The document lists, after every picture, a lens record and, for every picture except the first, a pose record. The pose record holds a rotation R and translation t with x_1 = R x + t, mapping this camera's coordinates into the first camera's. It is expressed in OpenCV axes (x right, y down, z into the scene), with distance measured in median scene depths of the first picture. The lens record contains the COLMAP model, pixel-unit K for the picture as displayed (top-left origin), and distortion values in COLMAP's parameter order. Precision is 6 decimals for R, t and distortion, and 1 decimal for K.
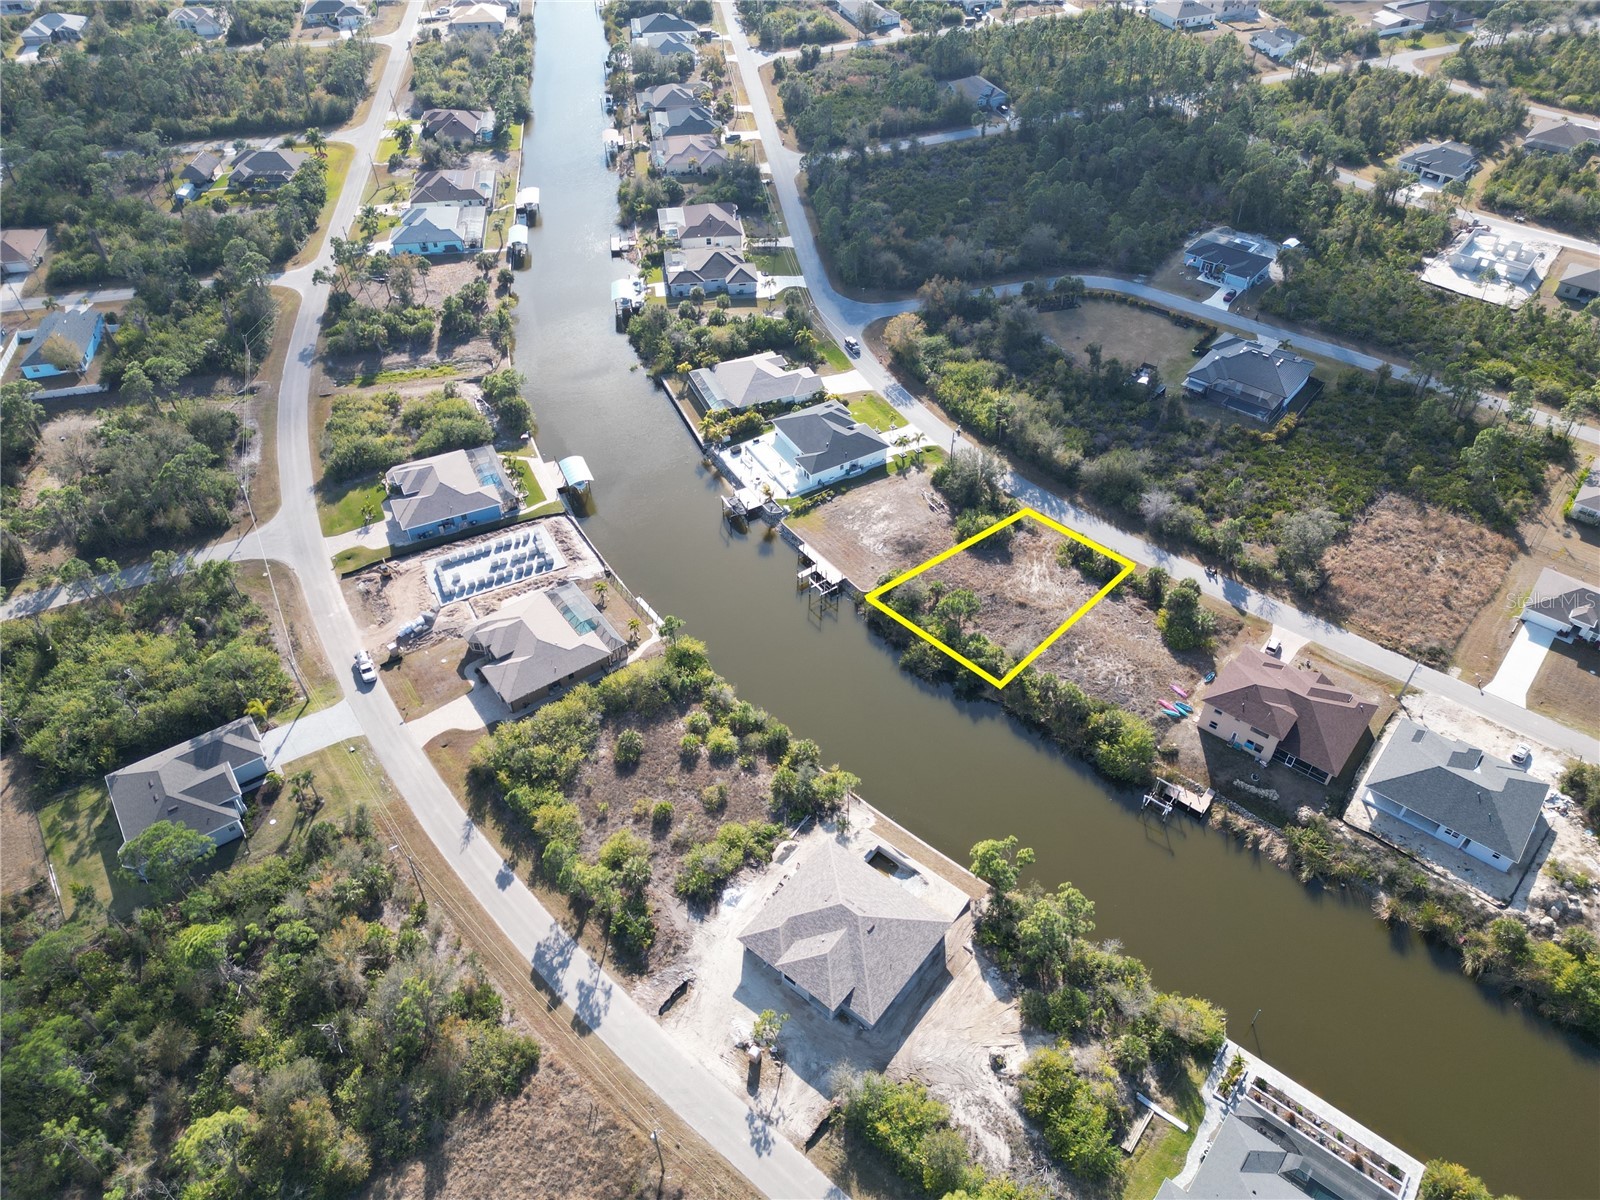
lens RADIAL K [[1113.0, 0, 800.0], [0, 1113.0, 600.0], [0, 0, 1]] dist [0.059086, -0.056974]
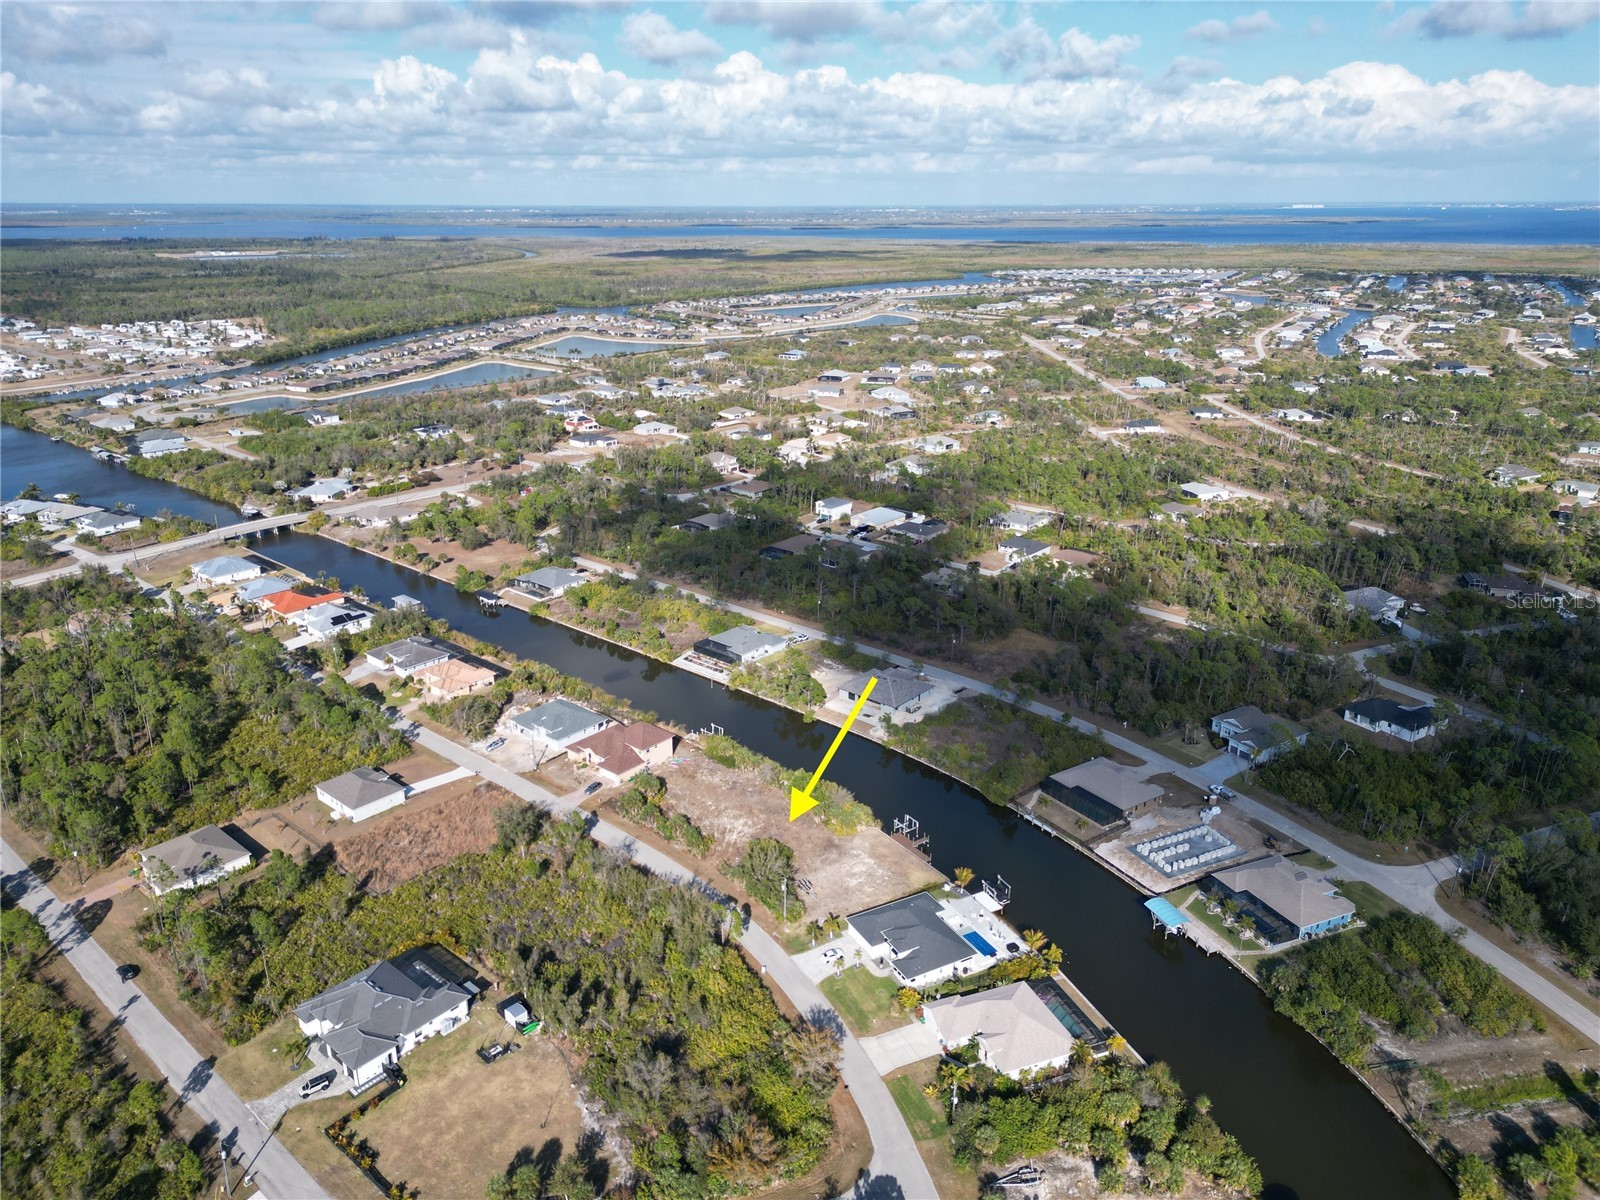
lens RADIAL K [[1113.0, 0, 800.0], [0, 1113.0, 600.0], [0, 0, 1]] dist [0.059086, -0.056974]
pose [[-0.999439, -0.014952, 0.029979, 0.118481], [0.019795, 0.458367, 0.888543, -1.344533], [-0.027027, 0.888637, -0.457814, 1.436768]]
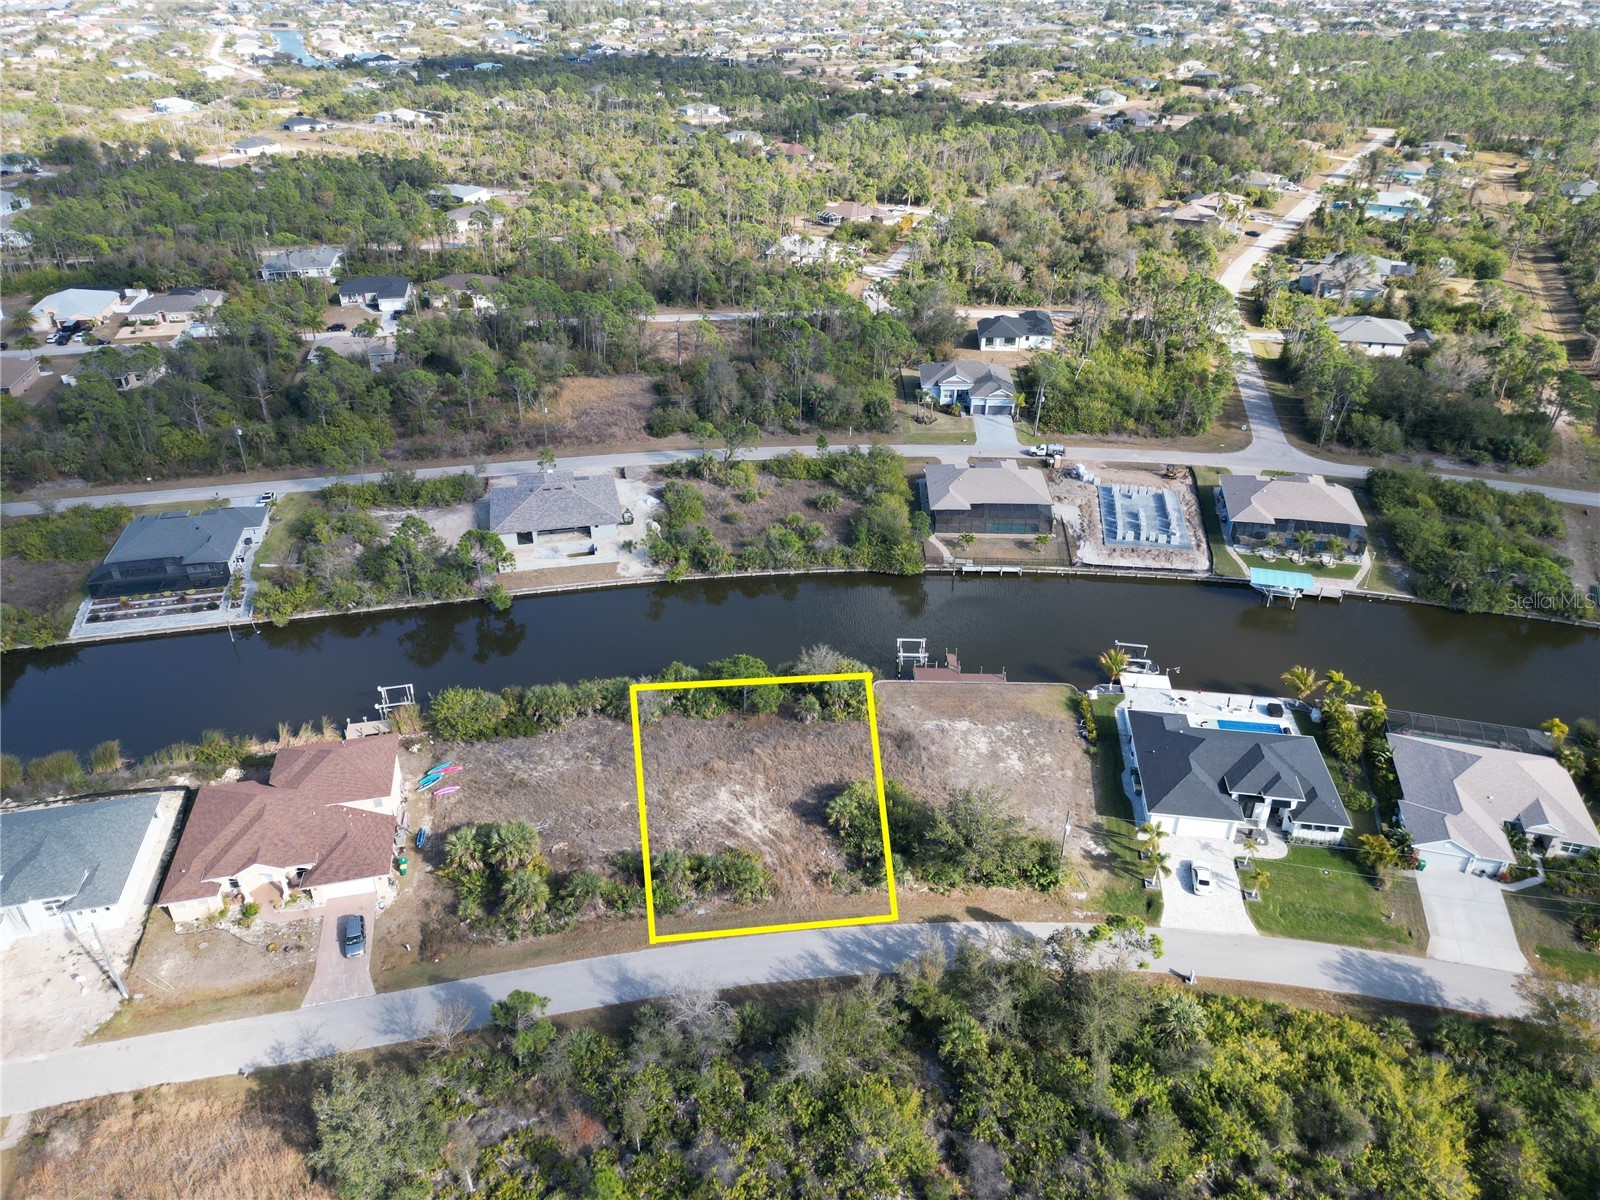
lens RADIAL K [[1113.0, 0, 800.0], [0, 1113.0, 600.0], [0, 0, 1]] dist [0.059086, -0.056974]
pose [[-0.621431, 0.395247, -0.676464, 0.601986], [-0.531910, 0.421095, 0.734677, -0.577452], [0.575234, 0.816369, -0.051446, 1.020542]]
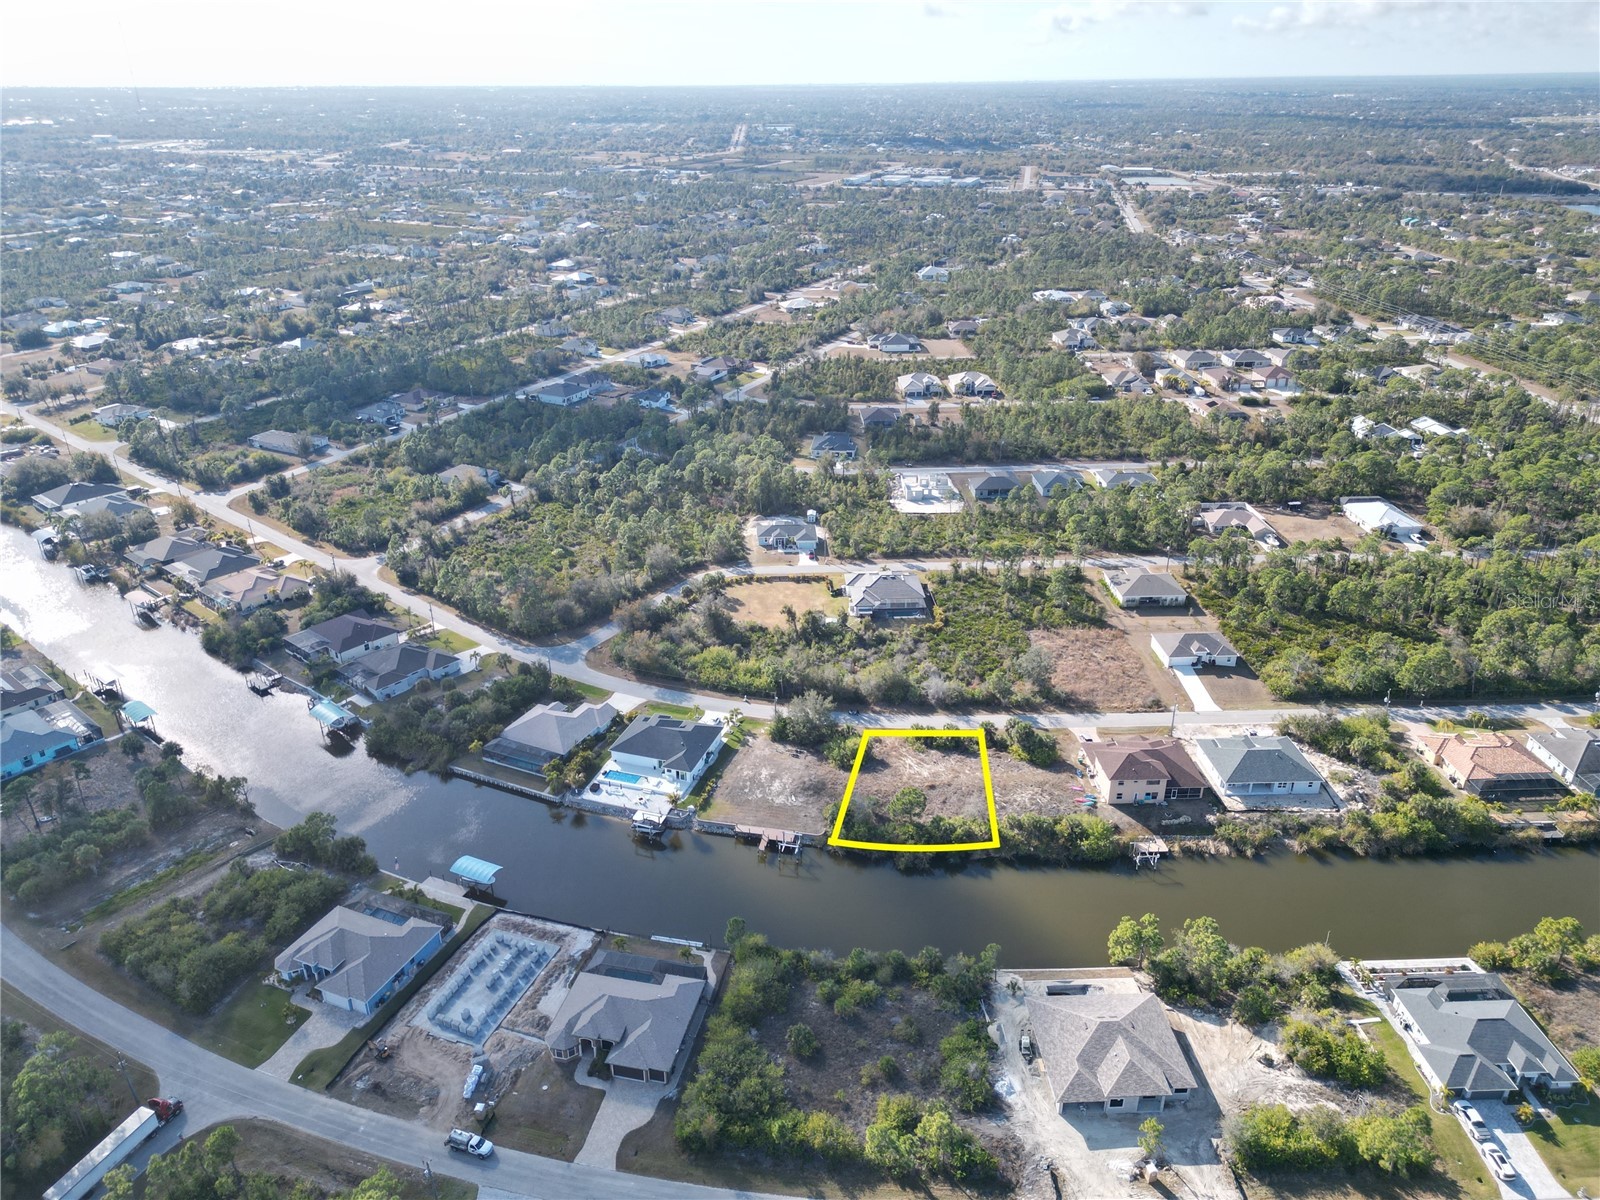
lens RADIAL K [[1138.2, 0, 800.0], [0, 1138.2, 600.0], [0, 0, 1]] dist [0.033997, -0.003710]
pose [[0.740920, -0.280517, 0.610203, -0.605432], [0.455216, 0.877792, -0.149200, -0.055581], [-0.493778, 0.388319, 0.778069, 0.055420]]
